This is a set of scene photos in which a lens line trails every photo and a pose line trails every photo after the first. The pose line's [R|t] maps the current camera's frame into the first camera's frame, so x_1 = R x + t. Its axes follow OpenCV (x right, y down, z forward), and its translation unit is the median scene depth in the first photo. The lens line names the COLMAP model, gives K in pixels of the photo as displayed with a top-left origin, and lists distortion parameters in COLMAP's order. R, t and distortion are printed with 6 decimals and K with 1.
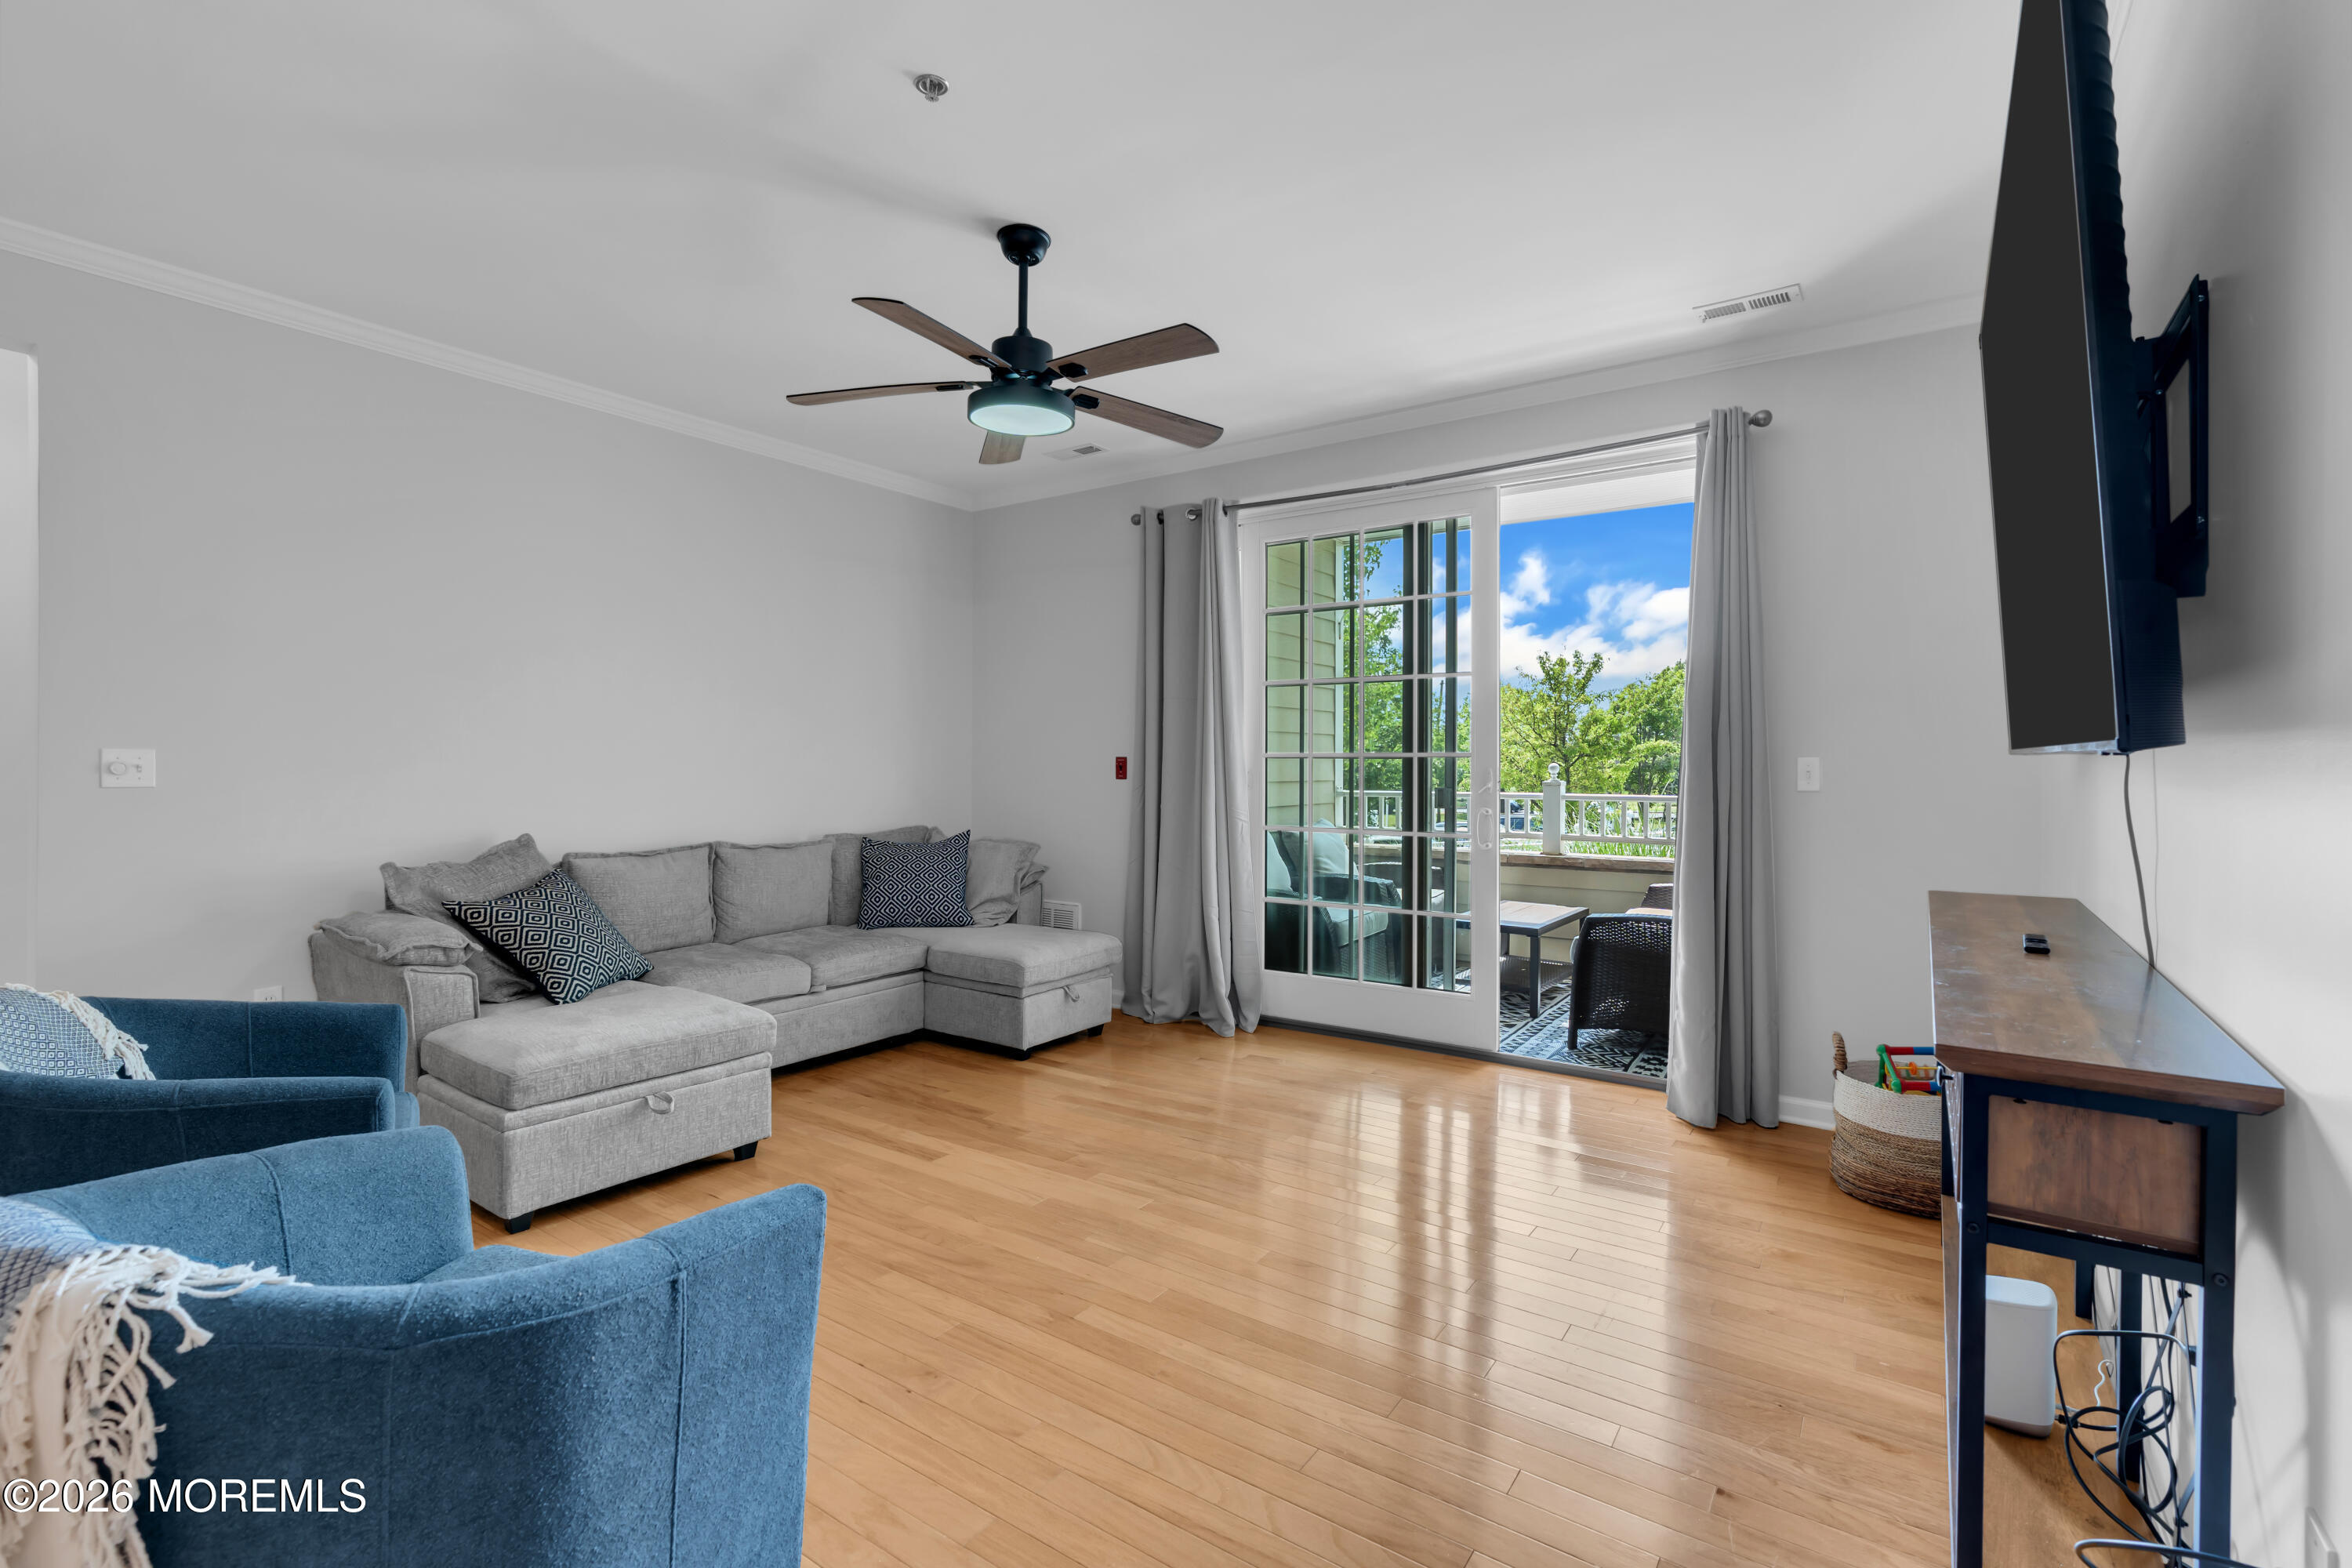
lens RADIAL K [[1052.7, 0, 1170.5], [0, 1052.7, 781.7], [0, 0, 1]] dist [-0.010192, 0.004741]
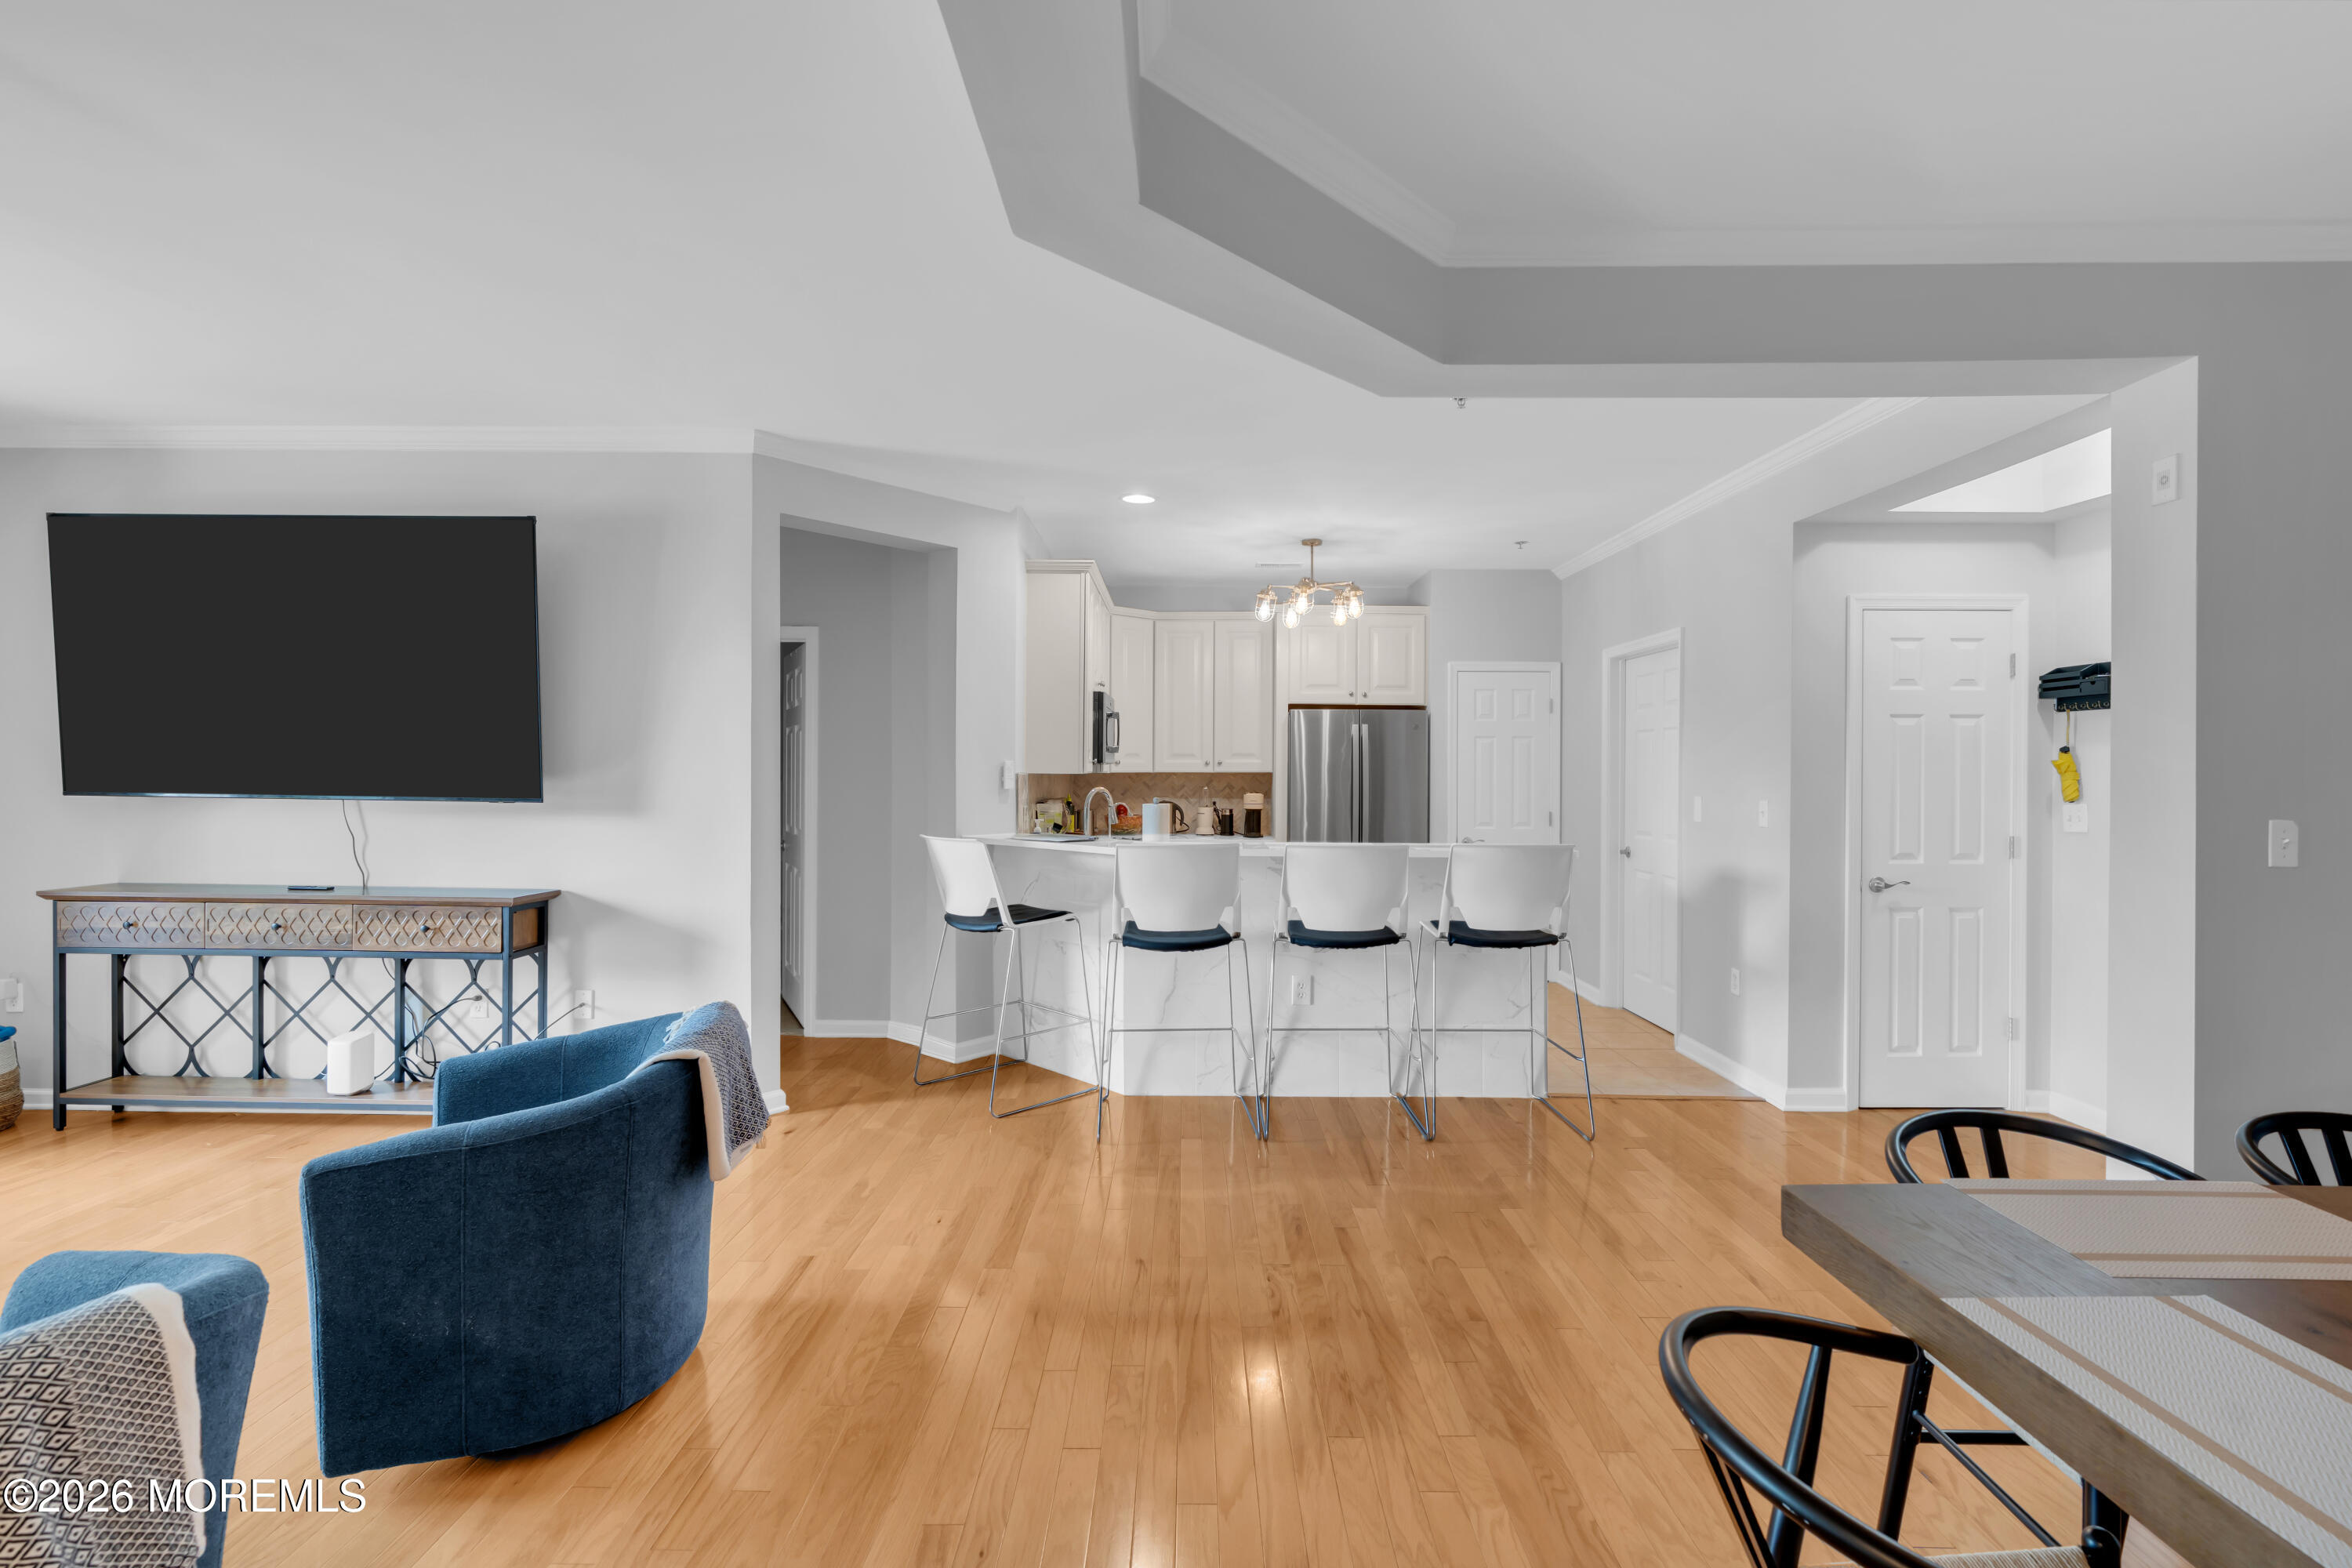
lens RADIAL K [[1049.1, 0, 1171.5], [0, 1049.1, 777.8], [0, 0, 1]] dist [-0.010067, 0.000387]
pose [[-0.563543, -0.011218, 0.826011, -0.819931], [0.004871, 0.999845, 0.016902, -0.042119], [-0.826072, 0.013549, -0.563401, 0.314770]]
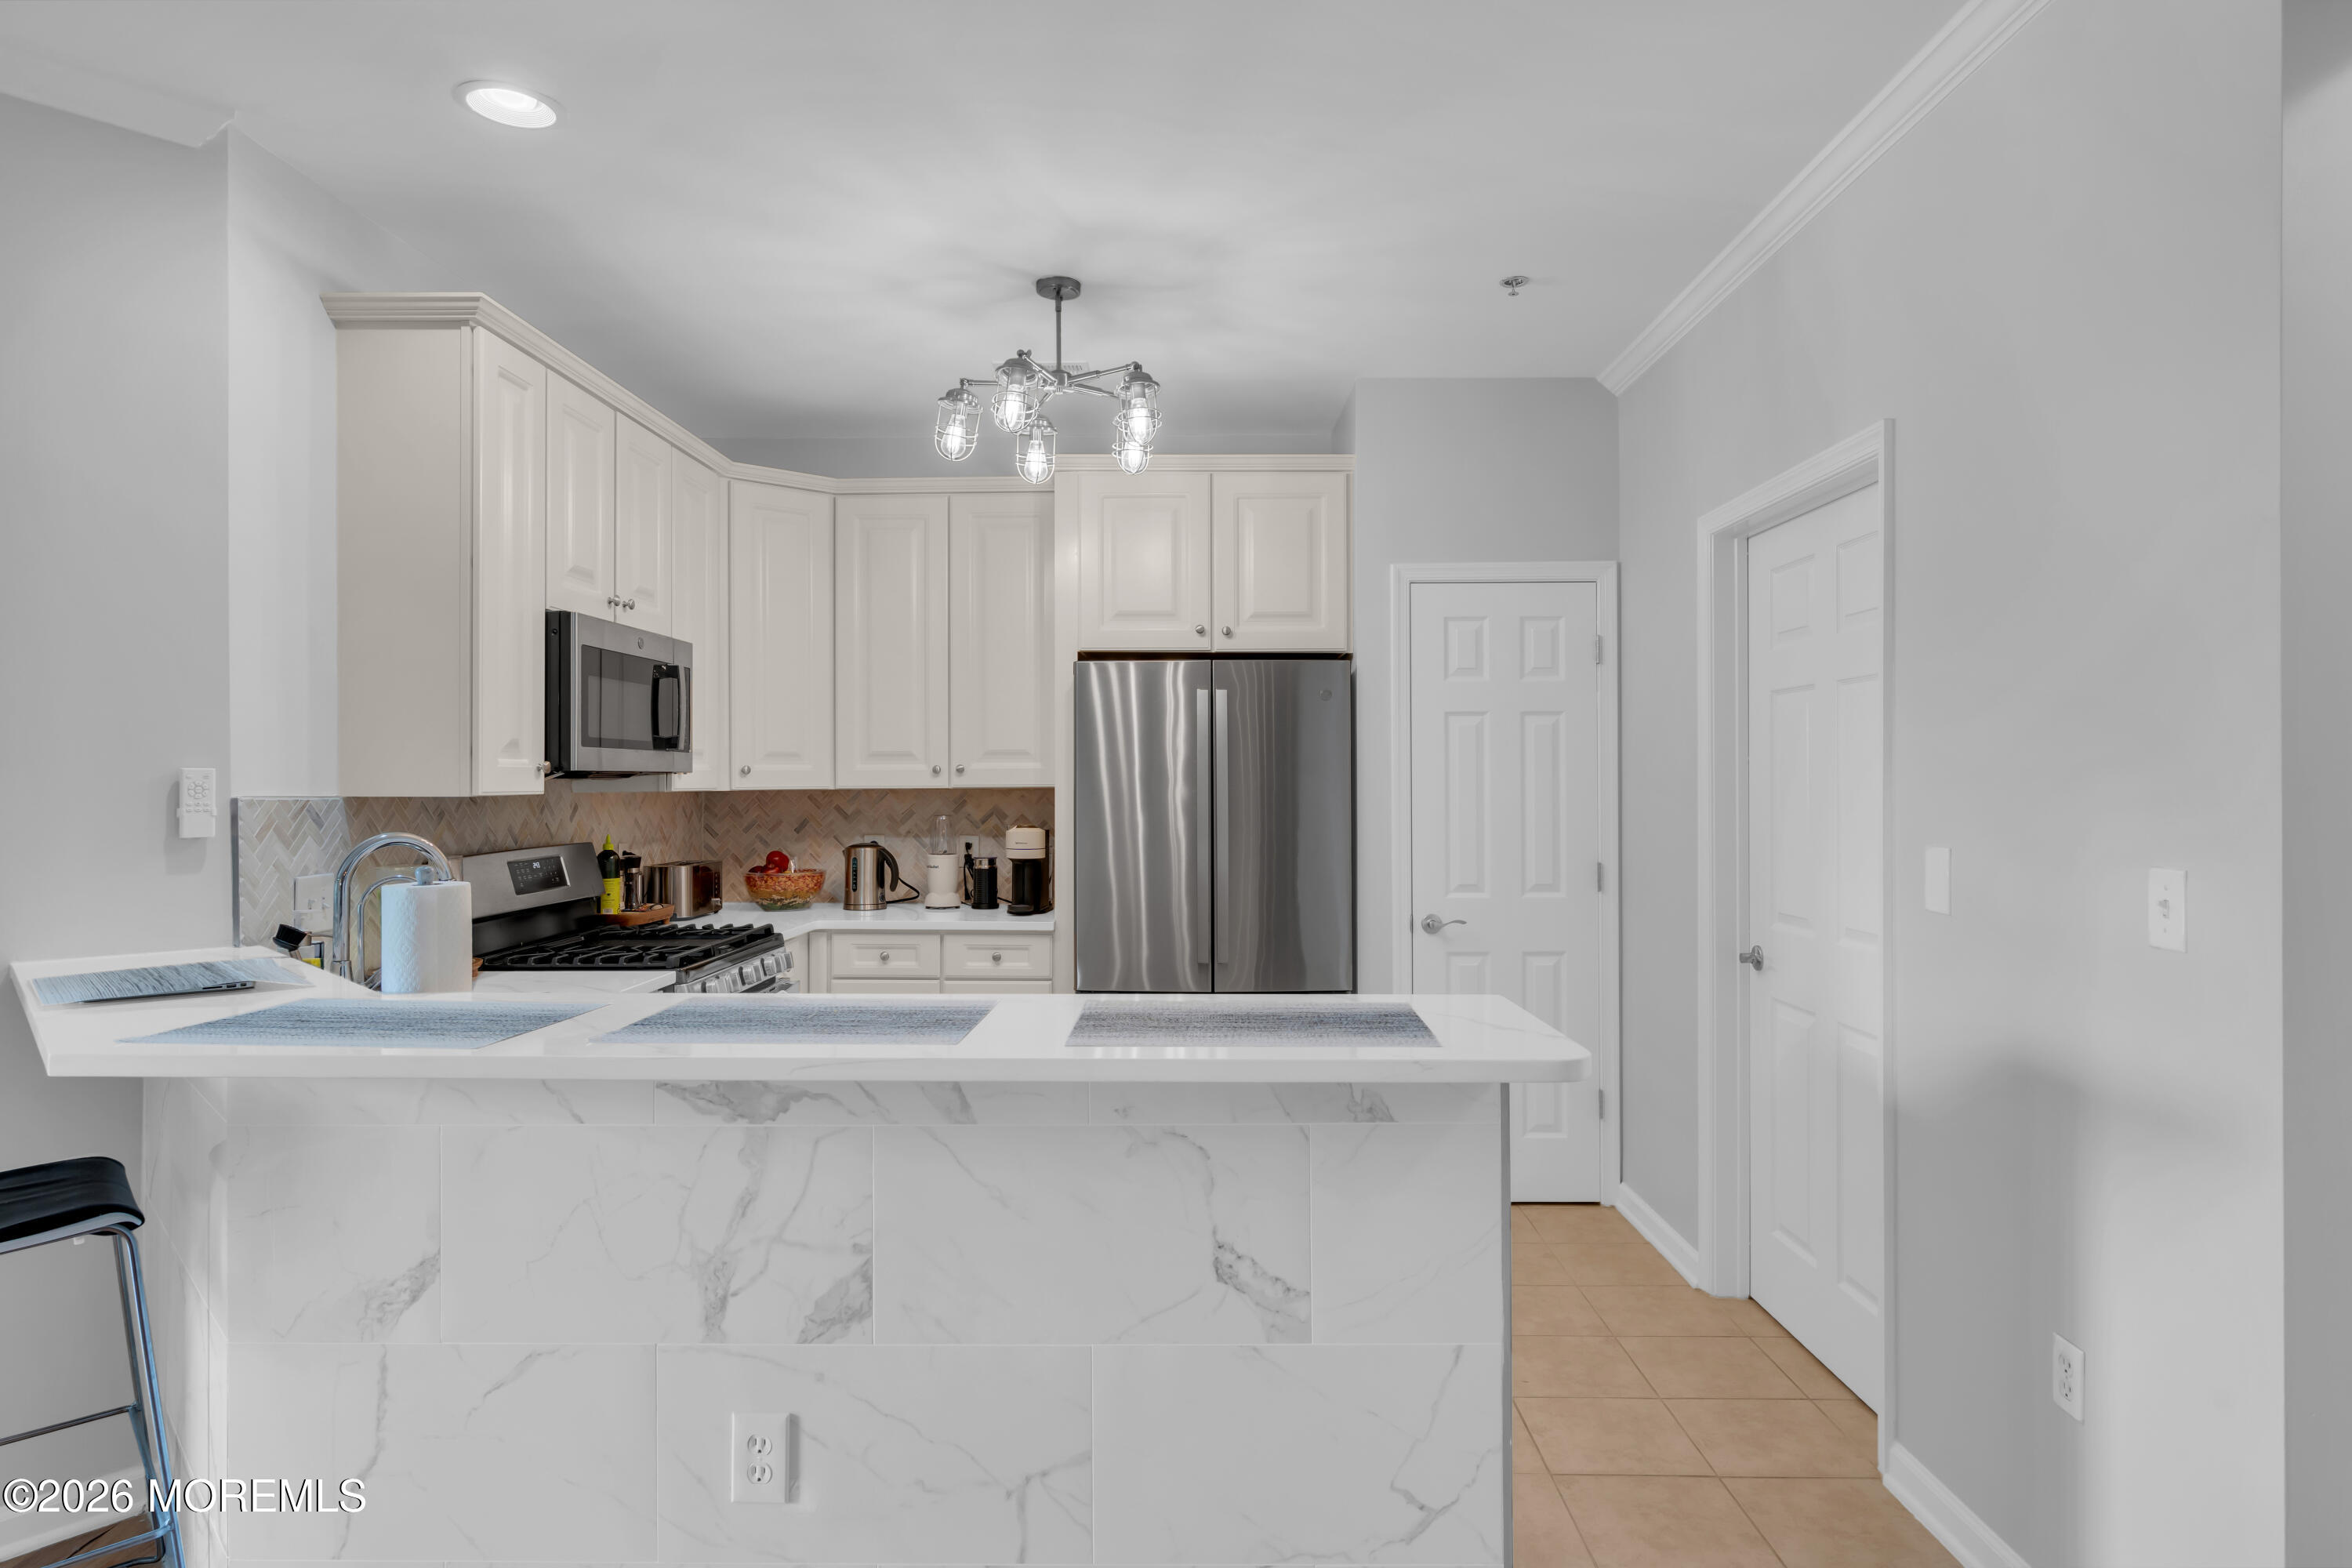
lens RADIAL K [[1309.3, 0, 1174.9], [0, 1309.3, 779.2], [0, 0, 1]] dist [-0.001928, 0.002580]
pose [[-0.556106, -0.000026, 0.831112, -0.479575], [0.012346, 0.999889, 0.008293, -0.036151], [-0.831020, 0.014873, -0.556044, -0.231226]]
